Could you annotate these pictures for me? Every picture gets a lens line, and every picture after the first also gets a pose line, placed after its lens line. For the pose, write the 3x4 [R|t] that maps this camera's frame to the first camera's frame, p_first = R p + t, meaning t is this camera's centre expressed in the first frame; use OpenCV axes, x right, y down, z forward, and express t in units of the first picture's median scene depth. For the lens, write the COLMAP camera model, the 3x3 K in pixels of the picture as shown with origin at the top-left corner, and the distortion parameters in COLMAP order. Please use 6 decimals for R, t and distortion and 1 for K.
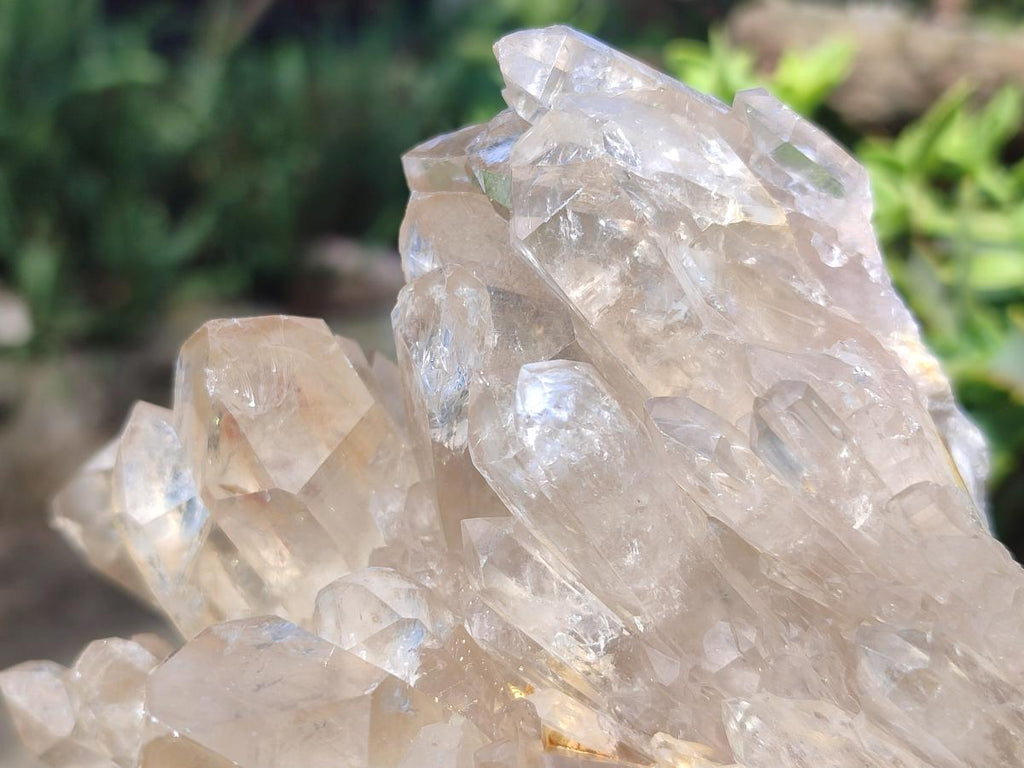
lens RADIAL K [[1531.4, 0, 512.0], [0, 1531.4, 384.0], [0, 0, 1]] dist [0.320333, -2.204662]
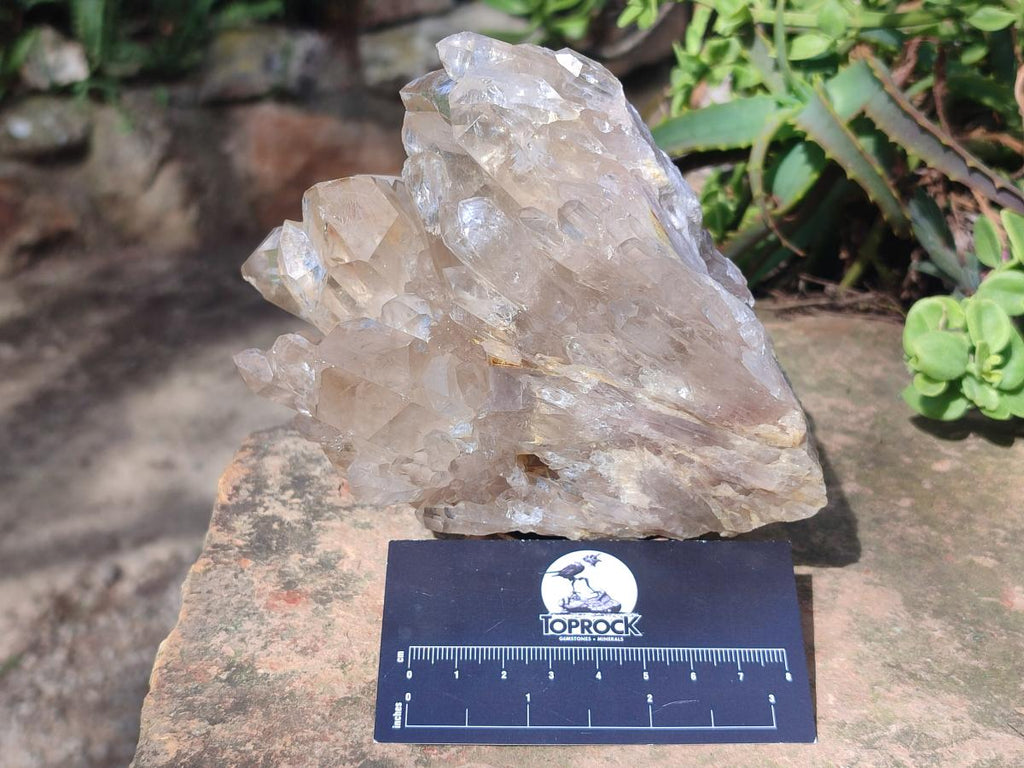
lens RADIAL K [[1531.4, 0, 512.0], [0, 1531.4, 384.0], [0, 0, 1]] dist [0.320333, -2.204662]
pose [[0.995592, -0.082434, -0.044725, 0.151458], [0.089837, 0.975161, 0.202459, -0.187541], [0.026925, -0.205585, 0.978269, -1.195017]]
